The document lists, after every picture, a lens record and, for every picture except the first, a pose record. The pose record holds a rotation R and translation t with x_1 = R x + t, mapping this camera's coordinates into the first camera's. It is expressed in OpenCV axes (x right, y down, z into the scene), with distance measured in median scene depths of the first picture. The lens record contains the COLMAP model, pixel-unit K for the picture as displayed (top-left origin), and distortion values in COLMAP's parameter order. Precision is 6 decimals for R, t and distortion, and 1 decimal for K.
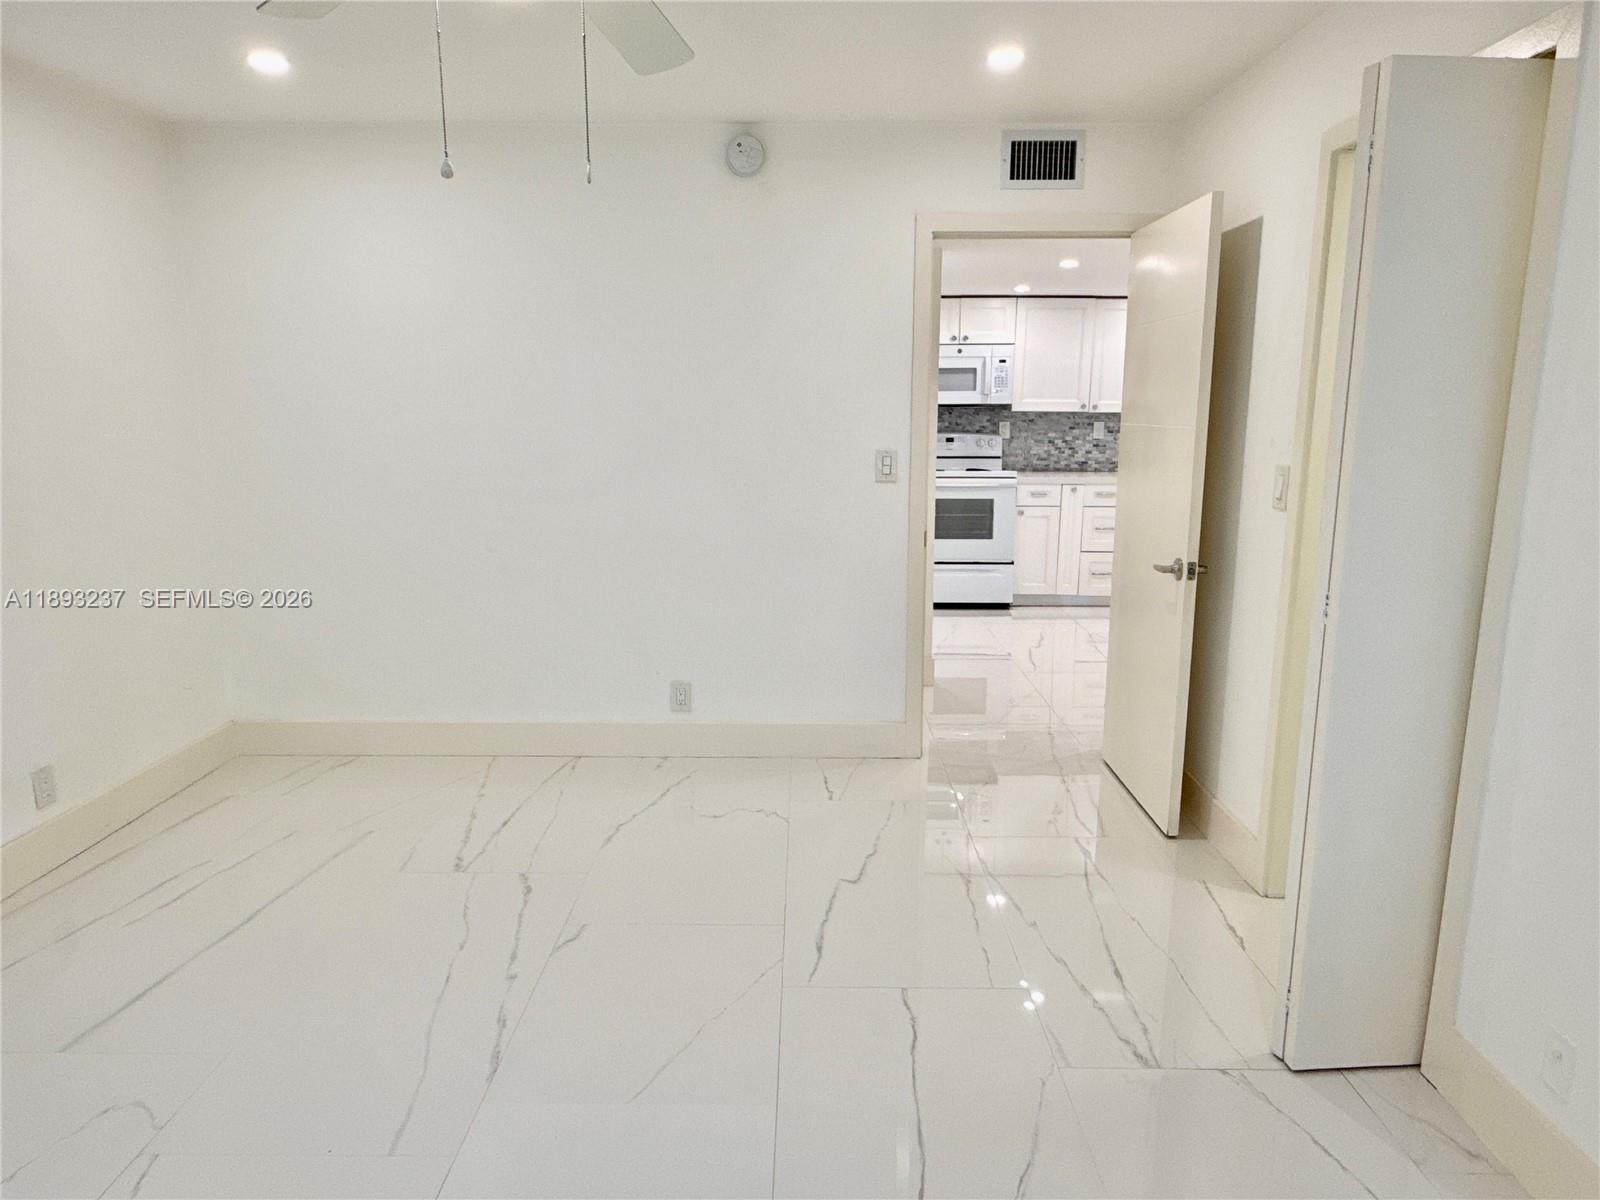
lens RADIAL K [[1042.0, 0, 800.0], [0, 1042.0, 600.0], [0, 0, 1]] dist [0.007021, -0.005798]
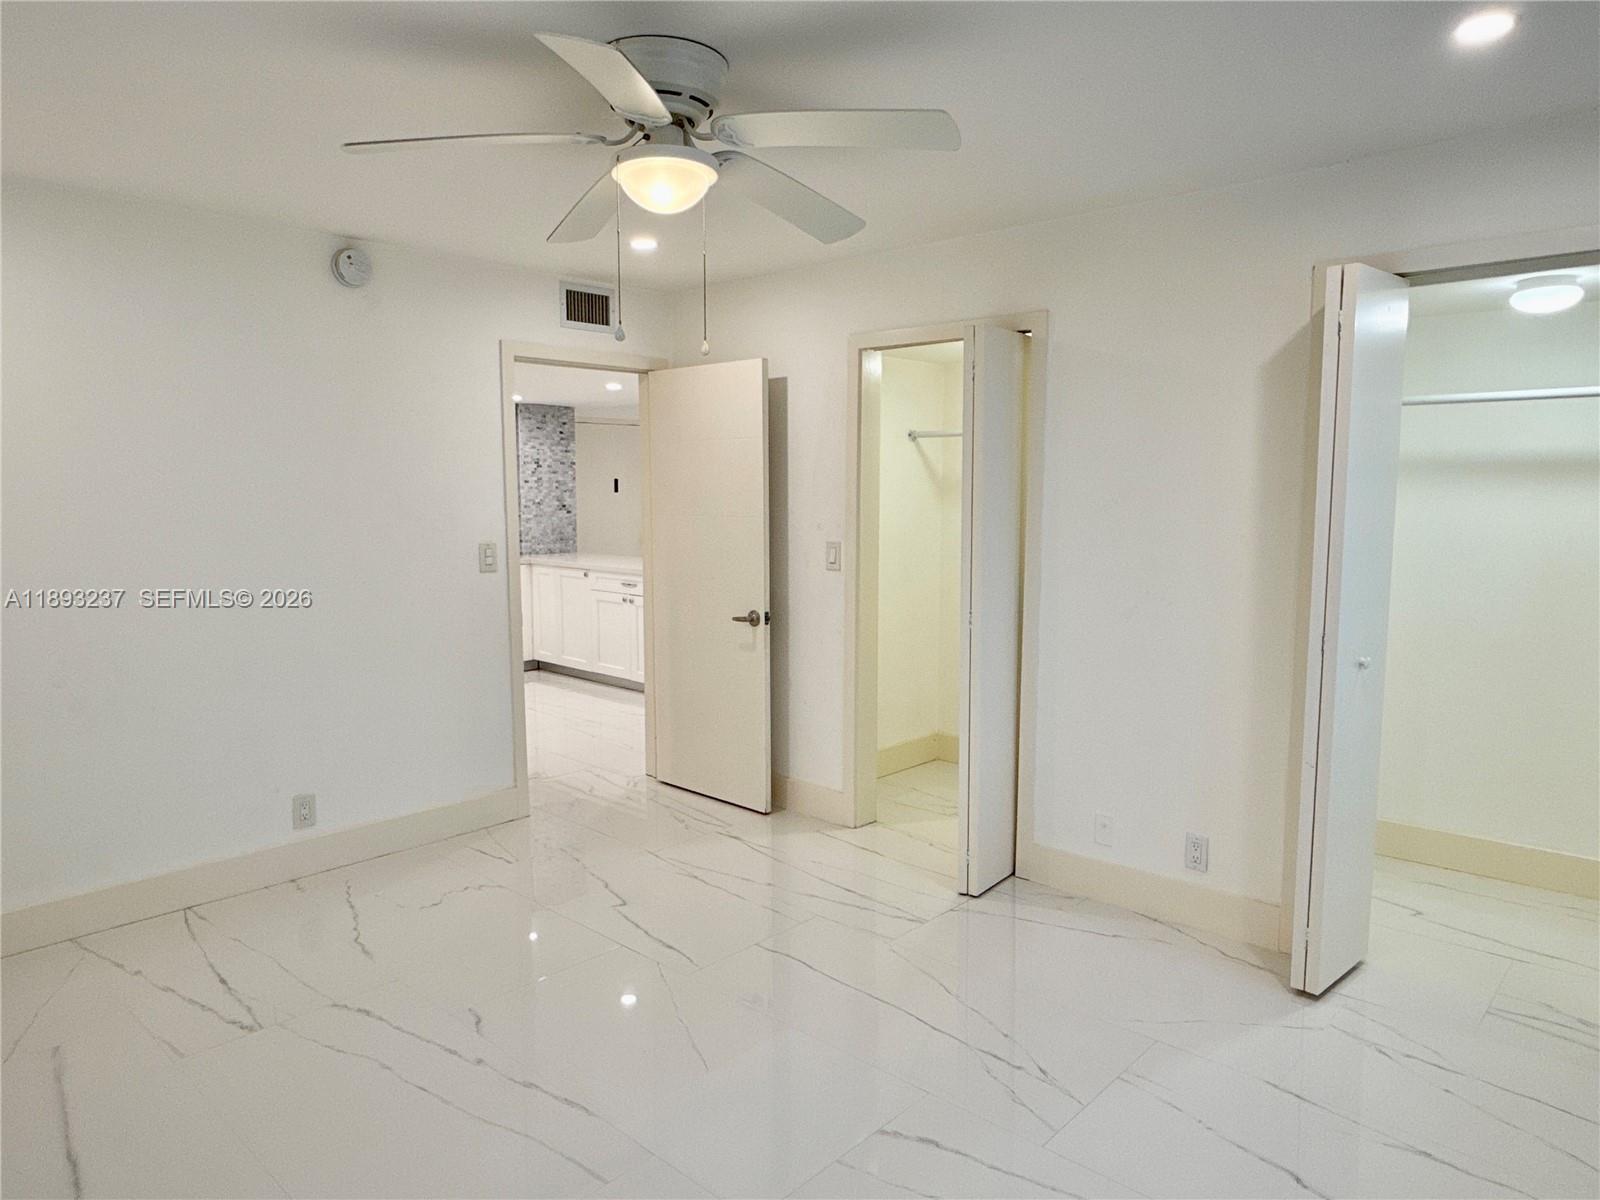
lens RADIAL K [[1042.0, 0, 800.0], [0, 1042.0, 600.0], [0, 0, 1]] dist [0.007021, -0.005798]
pose [[0.668012, -0.083315, 0.739472, -0.553011], [0.139867, 0.990060, -0.014802, -0.021986], [-0.730888, 0.113315, 0.673025, 0.015282]]
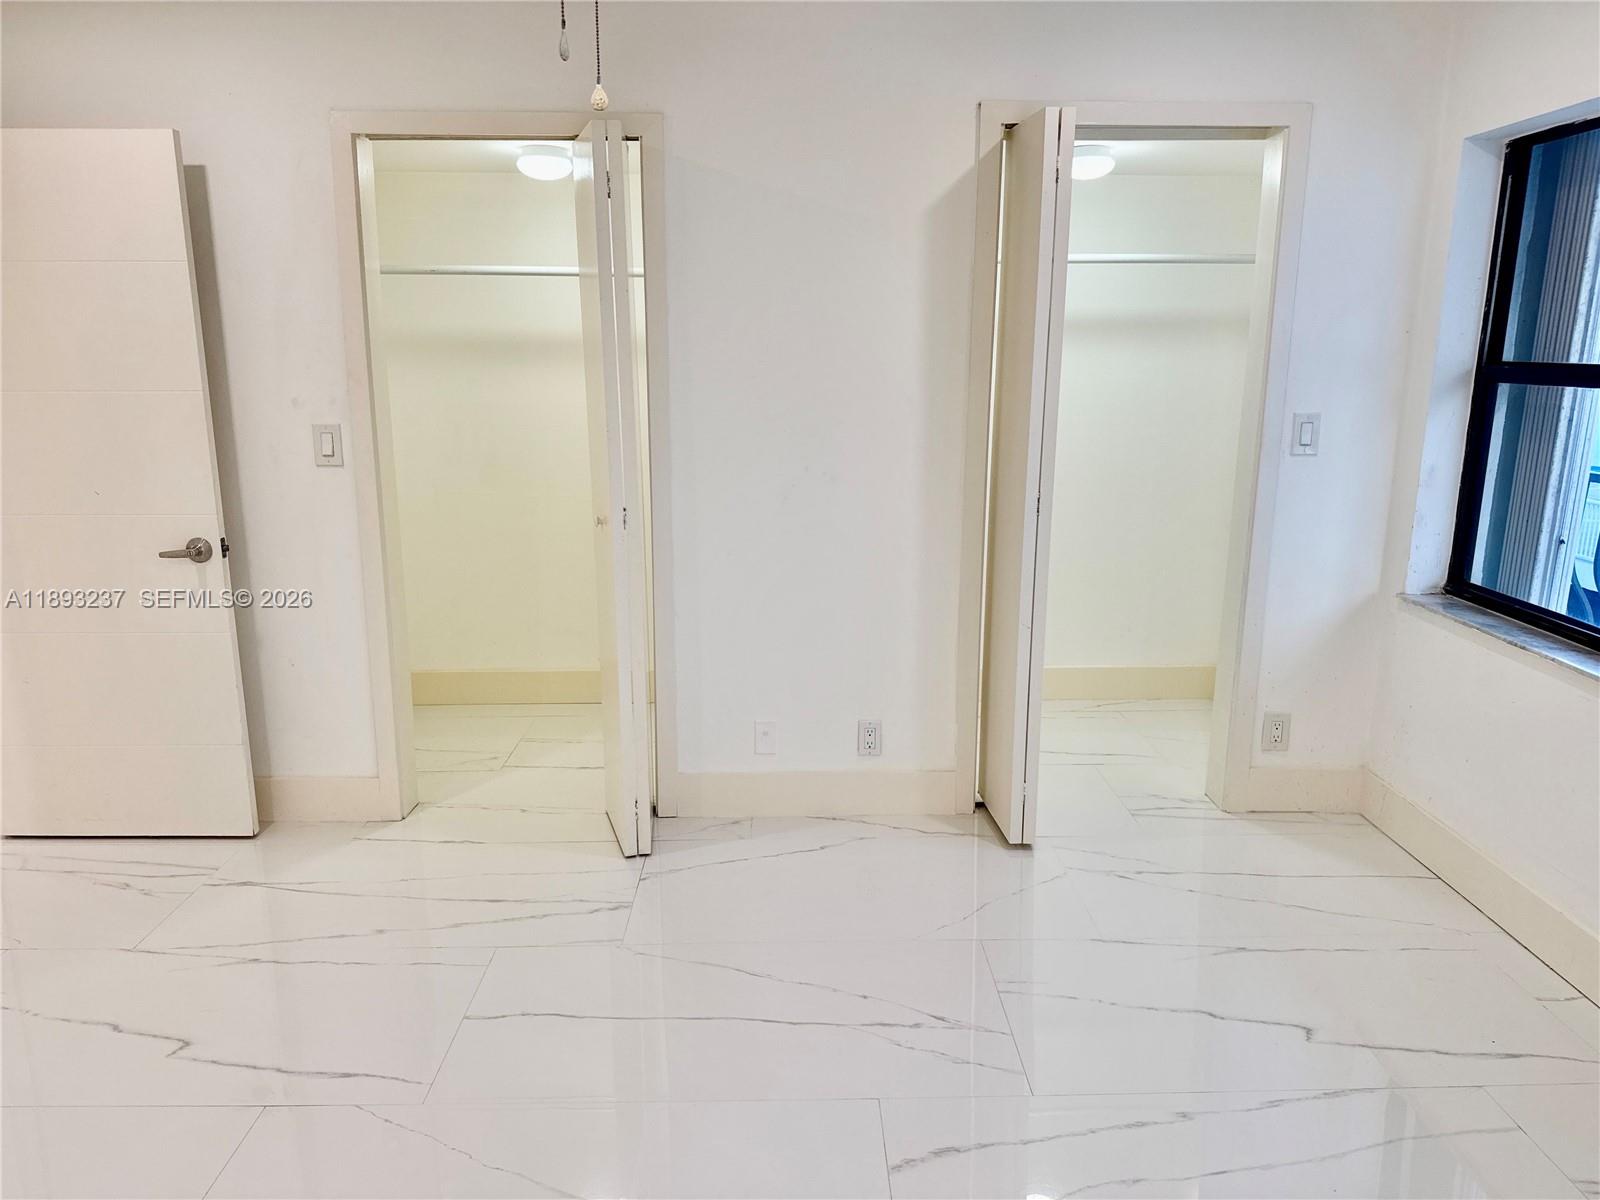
lens RADIAL K [[1127.0, 0, 800.0], [0, 1127.0, 600.0], [0, 0, 1]] dist [0.109845, -0.149129]
pose [[-0.034778, -0.217410, 0.975461, -0.555288], [0.185301, 0.957724, 0.220063, -0.097932], [-0.982066, 0.188407, 0.006978, 0.441039]]
